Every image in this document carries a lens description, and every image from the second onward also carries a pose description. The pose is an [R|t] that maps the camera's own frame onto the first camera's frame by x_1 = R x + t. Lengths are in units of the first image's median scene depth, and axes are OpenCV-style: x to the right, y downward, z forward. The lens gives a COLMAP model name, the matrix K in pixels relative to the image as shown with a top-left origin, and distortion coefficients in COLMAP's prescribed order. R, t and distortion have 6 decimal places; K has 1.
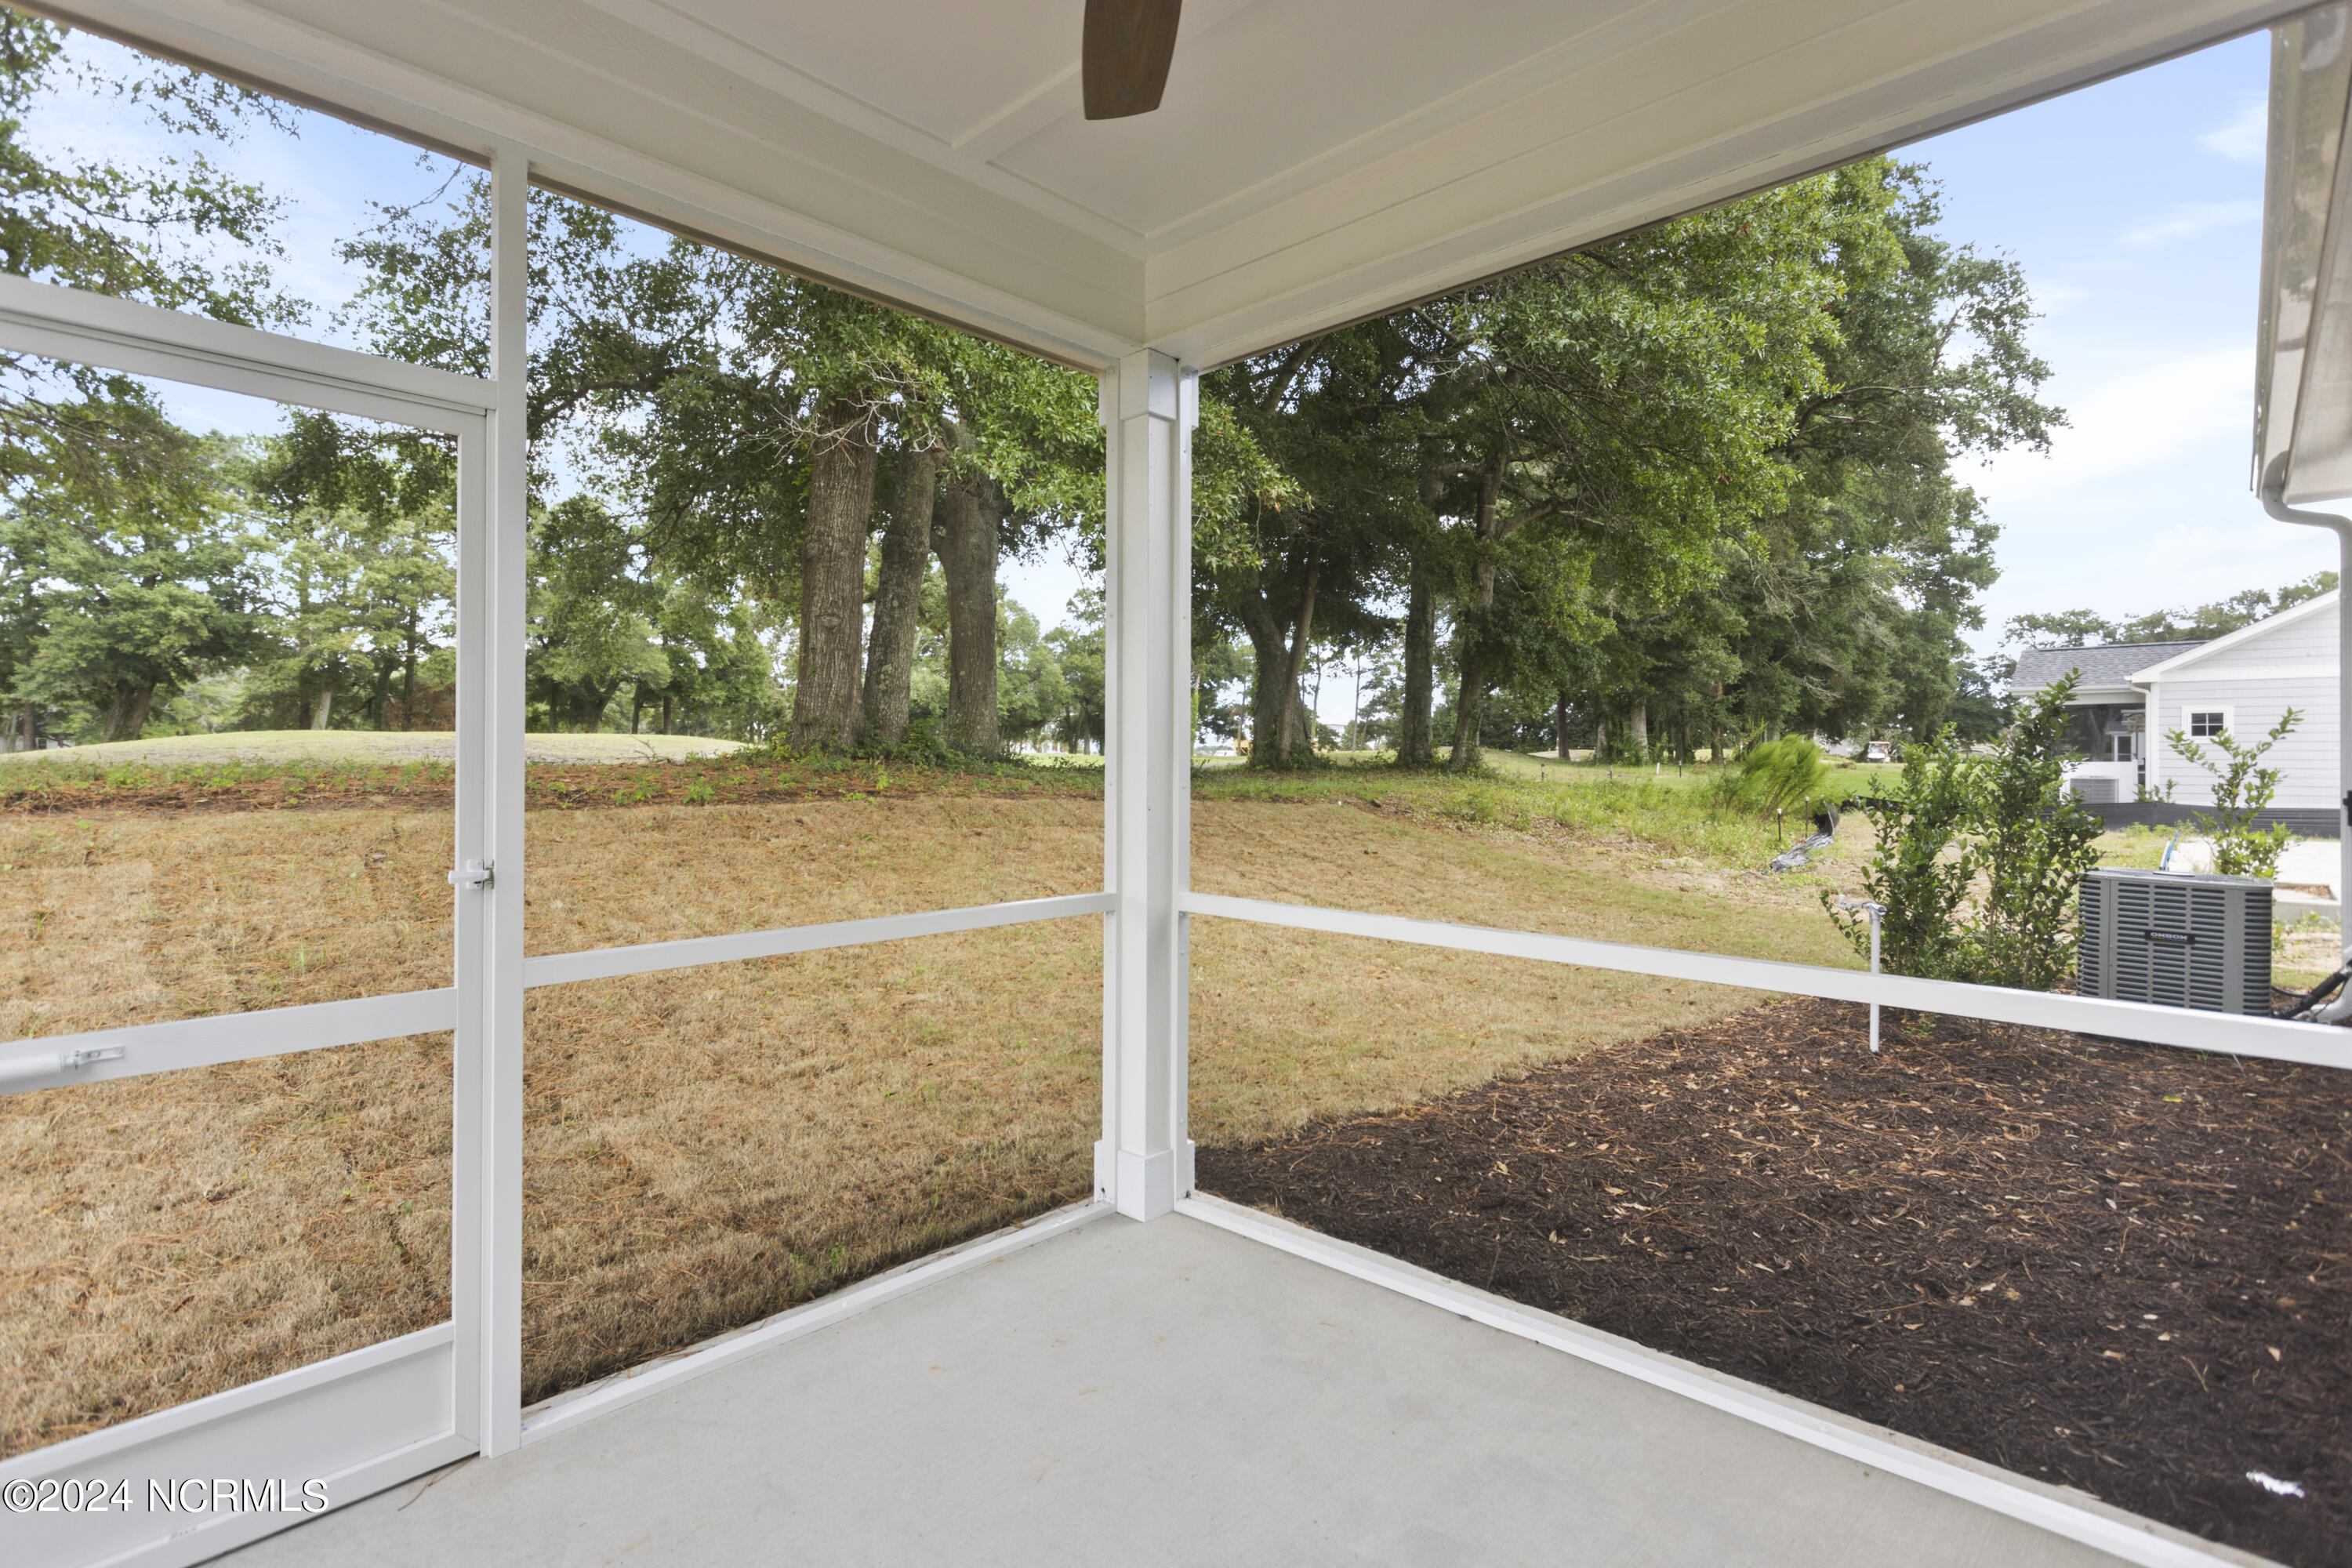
lens RADIAL K [[1120.3, 0, 1174.4], [0, 1120.3, 747.6], [0, 0, 1]] dist [0.000712, 0.000228]
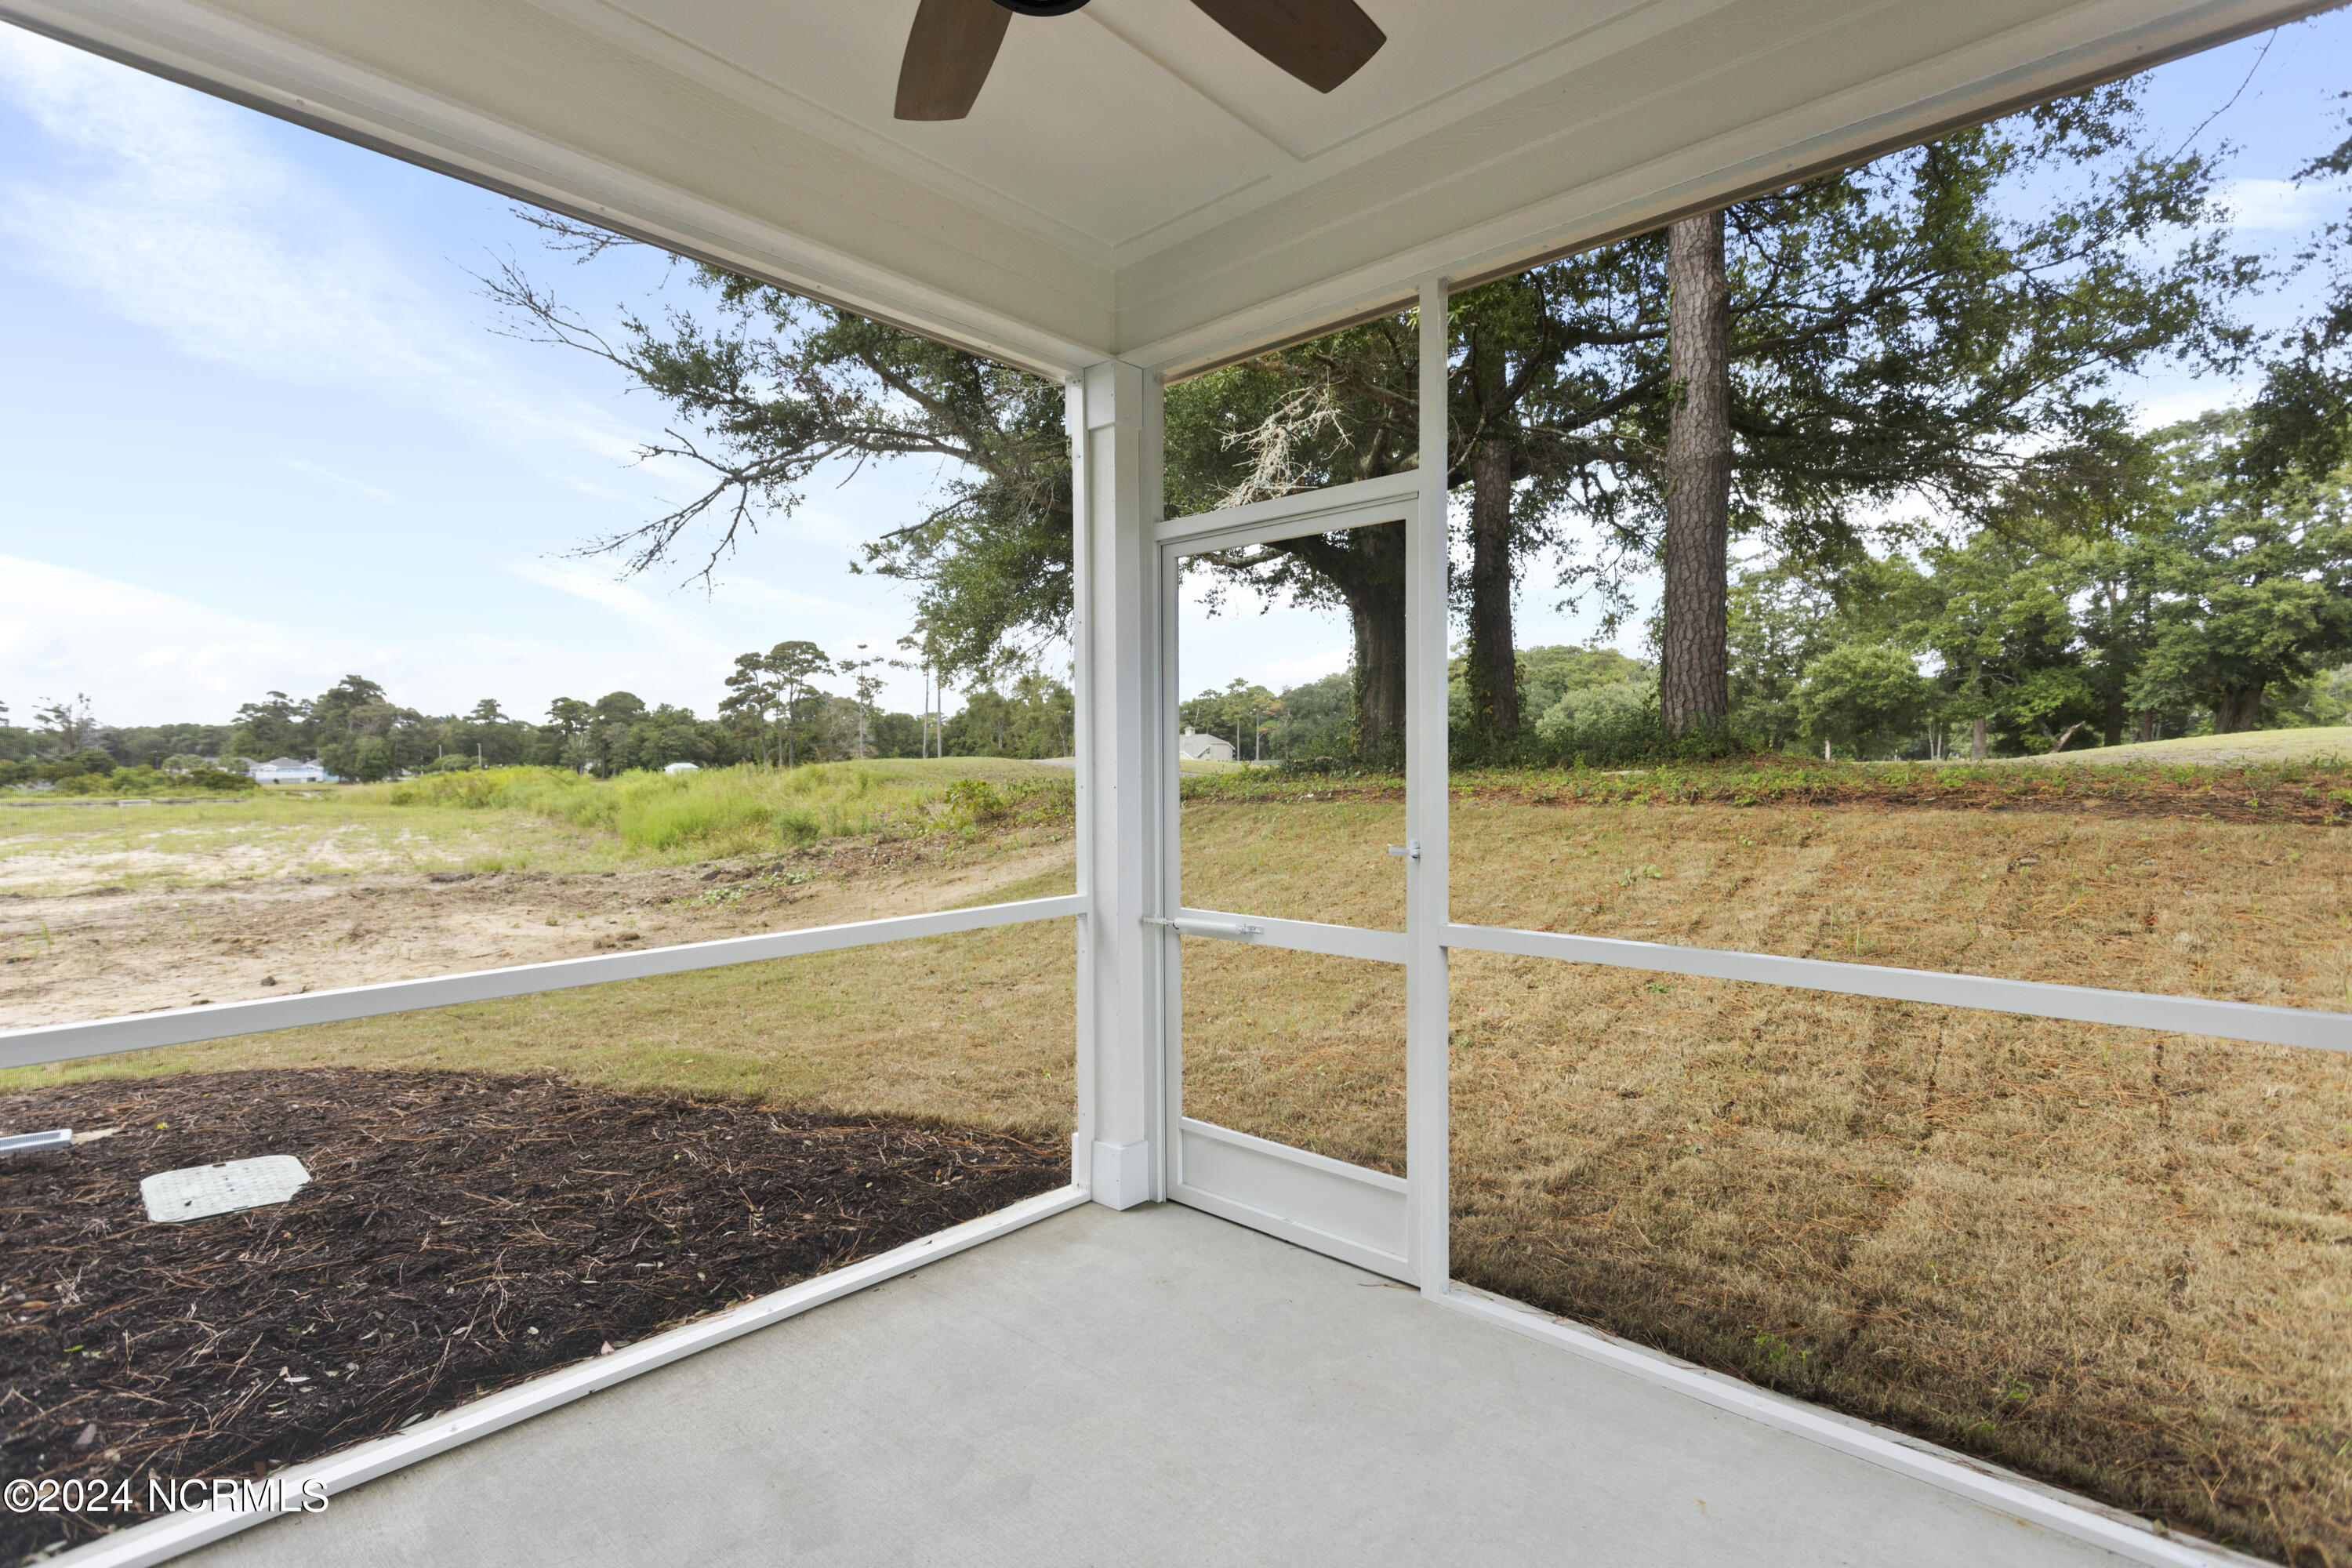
lens RADIAL K [[1097.5, 0, 1176.0], [0, 1097.5, 784.0], [0, 0, 1]] dist [0.001857, 0.000423]
pose [[0.018621, 0.014706, -0.999718, 0.098951], [0.016926, 0.999744, 0.015021, 0.000942], [0.999683, -0.017201, 0.018368, 0.103190]]
